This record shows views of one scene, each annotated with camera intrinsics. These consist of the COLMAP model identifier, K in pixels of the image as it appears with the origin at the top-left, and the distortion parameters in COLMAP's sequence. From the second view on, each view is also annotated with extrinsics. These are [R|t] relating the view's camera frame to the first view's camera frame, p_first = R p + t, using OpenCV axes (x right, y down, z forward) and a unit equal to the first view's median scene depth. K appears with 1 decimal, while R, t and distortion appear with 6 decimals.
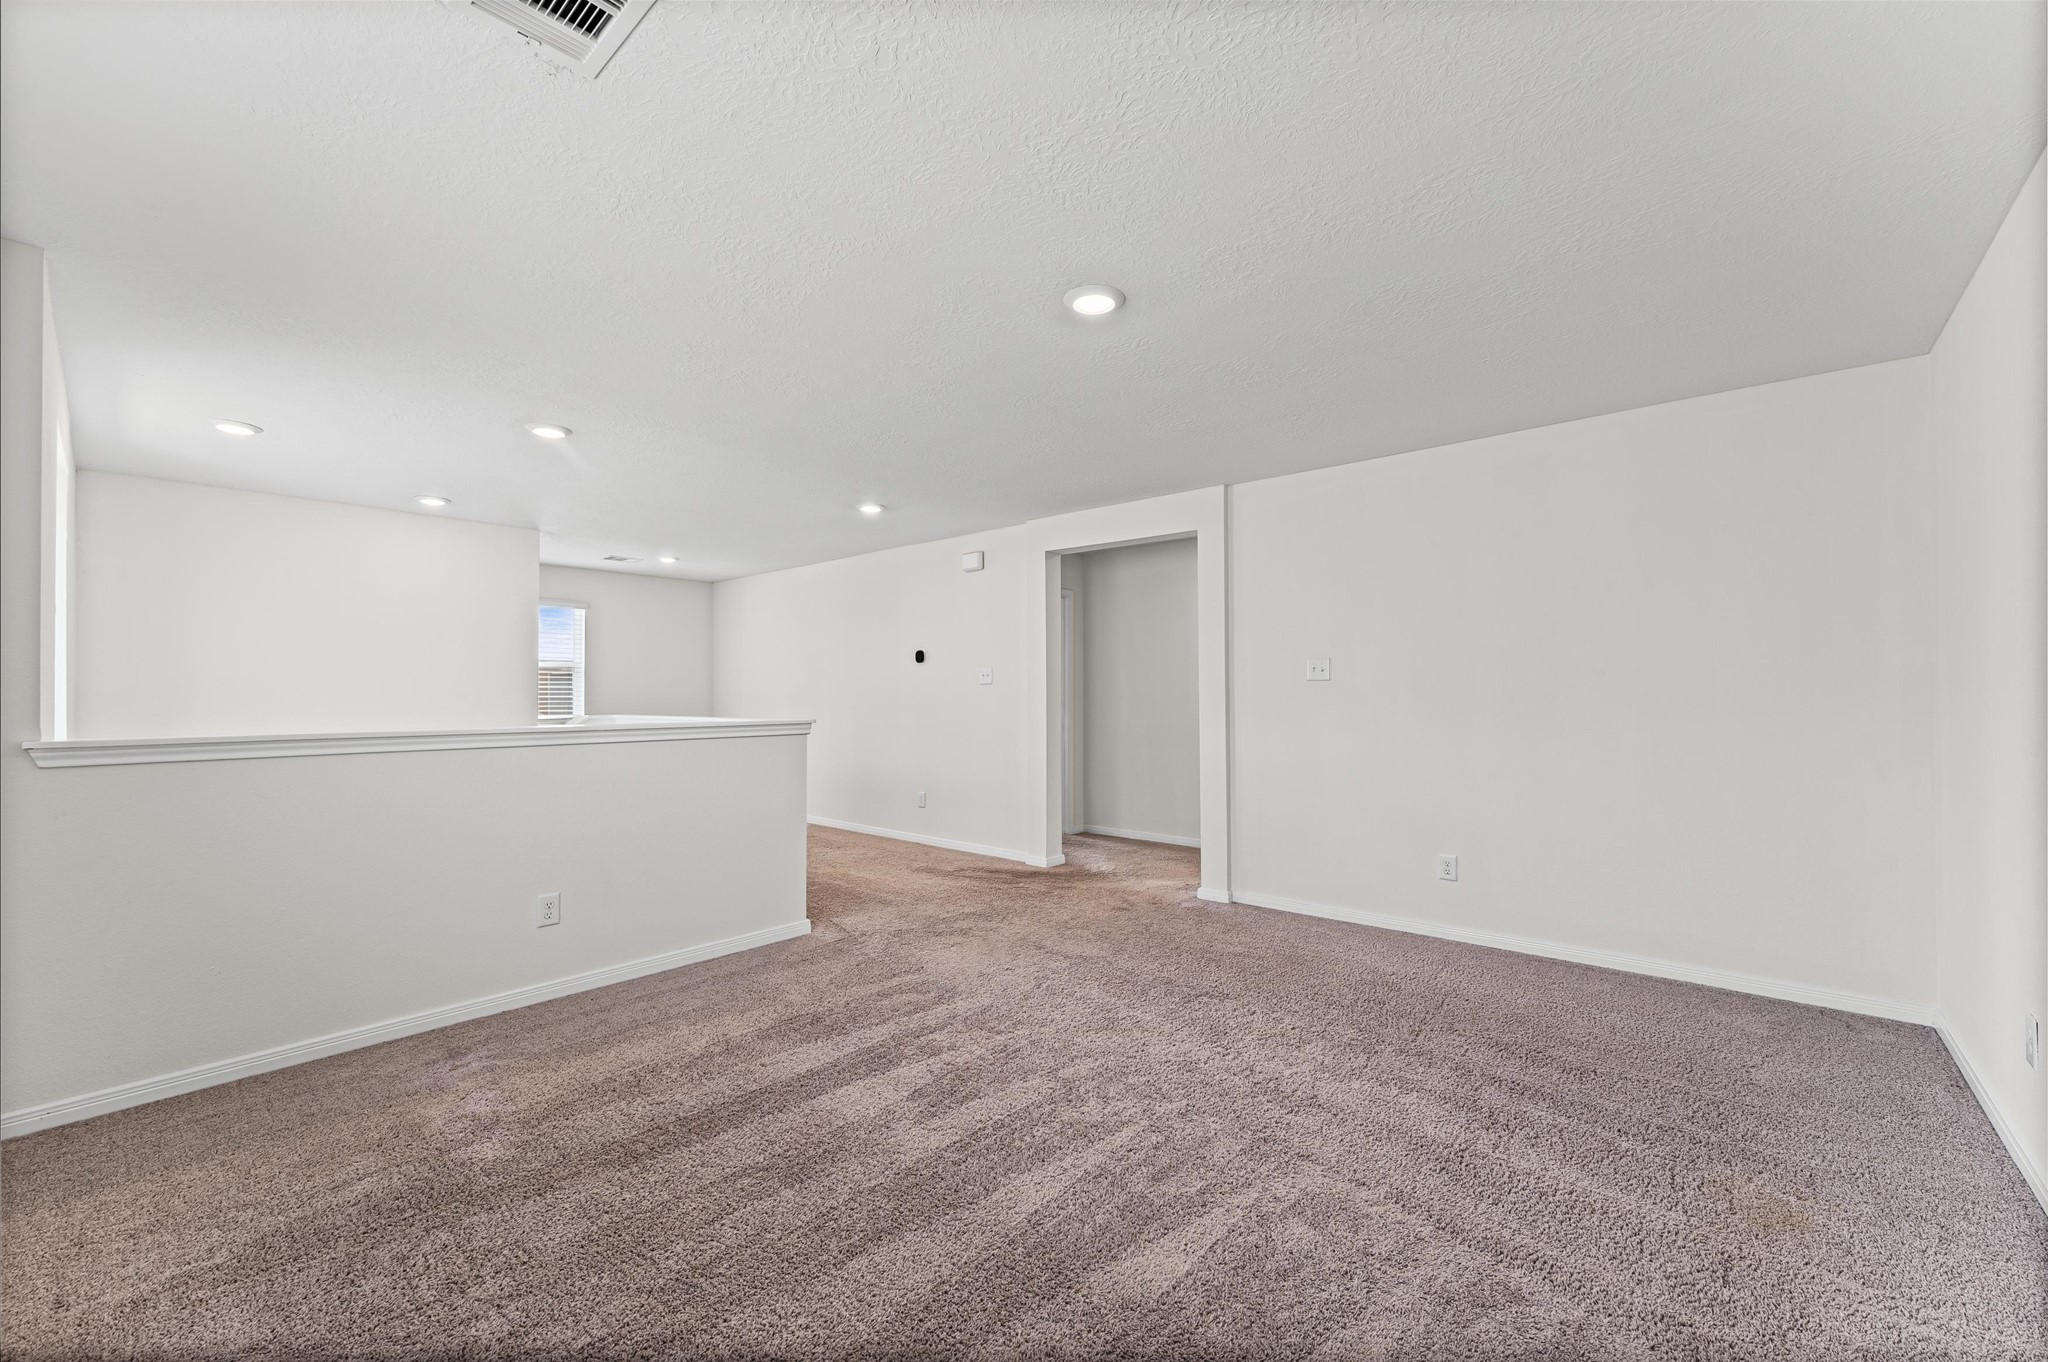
lens RADIAL K [[811.0, 0, 1017.4], [0, 811.0, 686.9], [0, 0, 1]] dist [-0.000727, -0.000449]
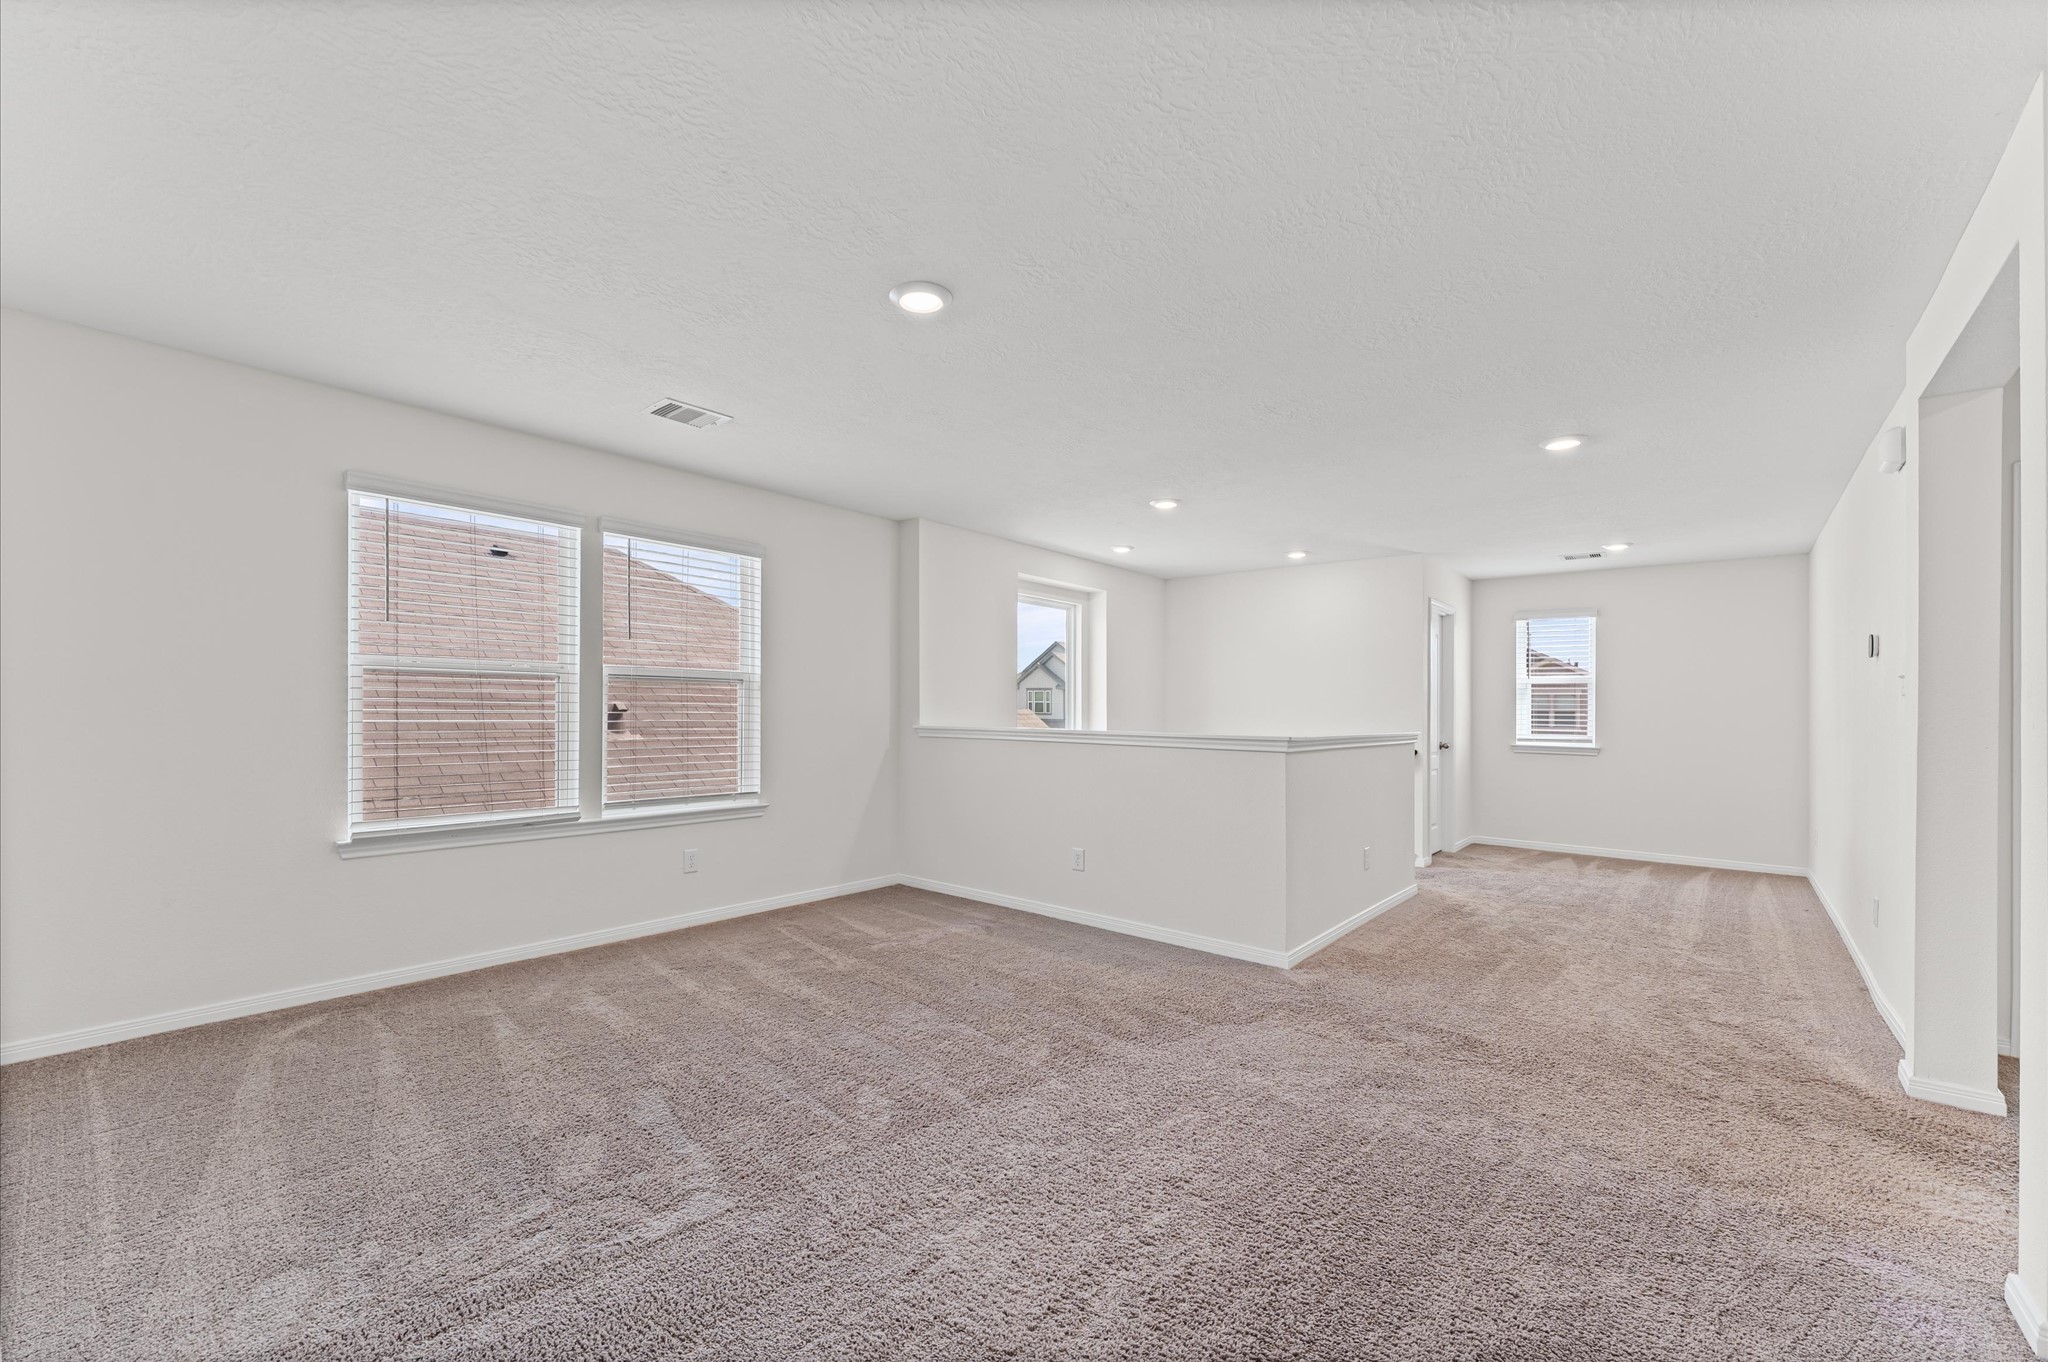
lens RADIAL K [[811.0, 0, 1014.5], [0, 811.0, 717.8], [0, 0, 1]] dist [-0.000727, -0.000449]
pose [[0.021144, 0.011822, -0.999707, 0.624339], [0.000225, 0.999930, 0.011829, 0.007050], [0.999776, -0.000475, 0.021139, 0.637503]]
